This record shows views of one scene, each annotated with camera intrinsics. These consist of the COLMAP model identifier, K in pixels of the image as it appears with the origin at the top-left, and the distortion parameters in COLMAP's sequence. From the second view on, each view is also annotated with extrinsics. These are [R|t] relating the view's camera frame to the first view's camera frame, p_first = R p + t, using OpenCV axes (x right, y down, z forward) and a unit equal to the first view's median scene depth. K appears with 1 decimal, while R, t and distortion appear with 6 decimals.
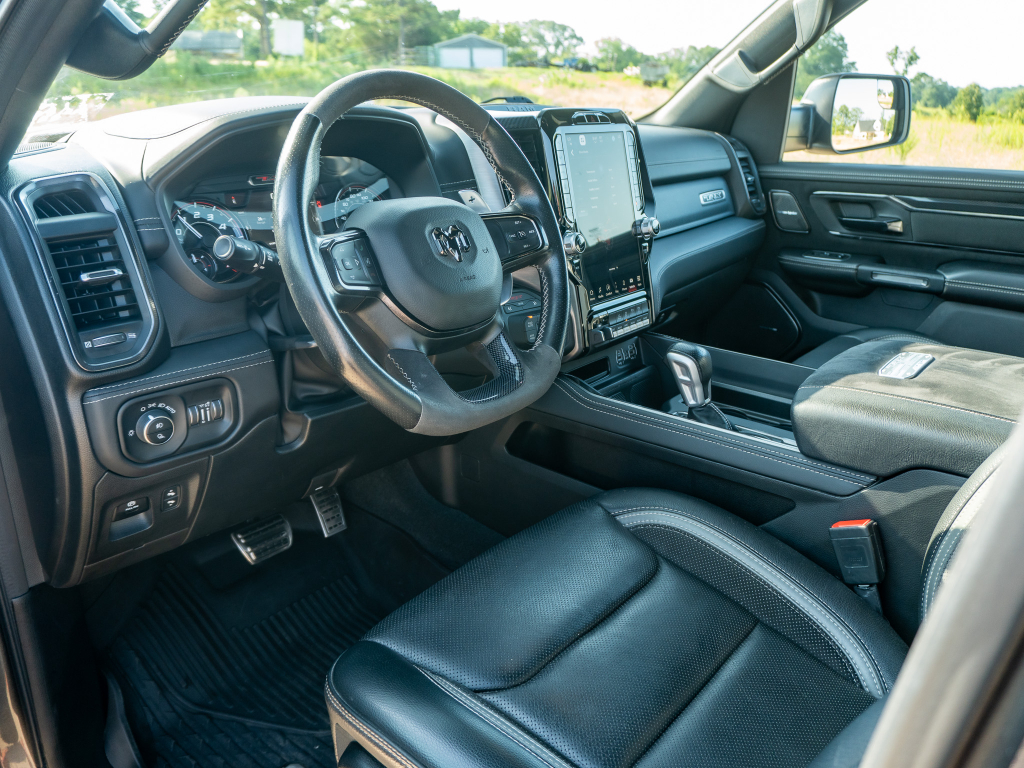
lens RADIAL K [[830.4, 0, 512.0], [0, 830.4, 384.0], [0, 0, 1]] dist [-0.023680, -0.009279]
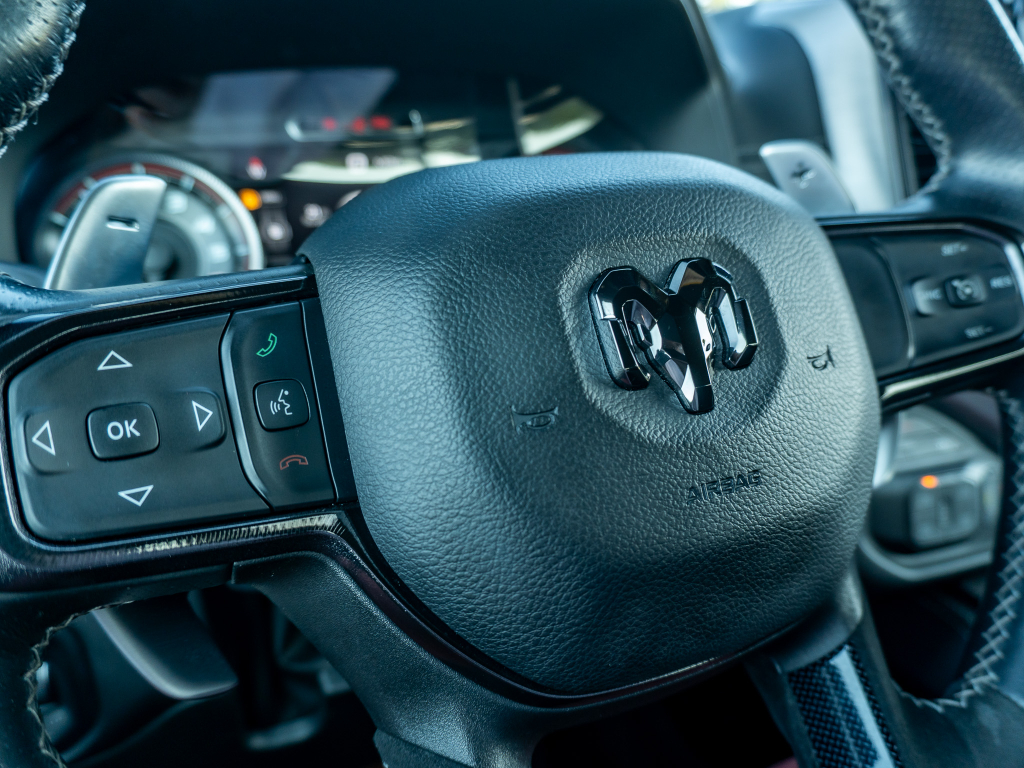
lens RADIAL K [[766.3, 0, 512.0], [0, 766.3, 384.0], [0, 0, 1]] dist [-0.022699, 0.006537]
pose [[0.910243, 0.122087, -0.395666, -0.012126], [-0.112014, 0.992519, 0.048561, -0.076045], [0.398635, 0.000118, 0.917110, 0.365653]]
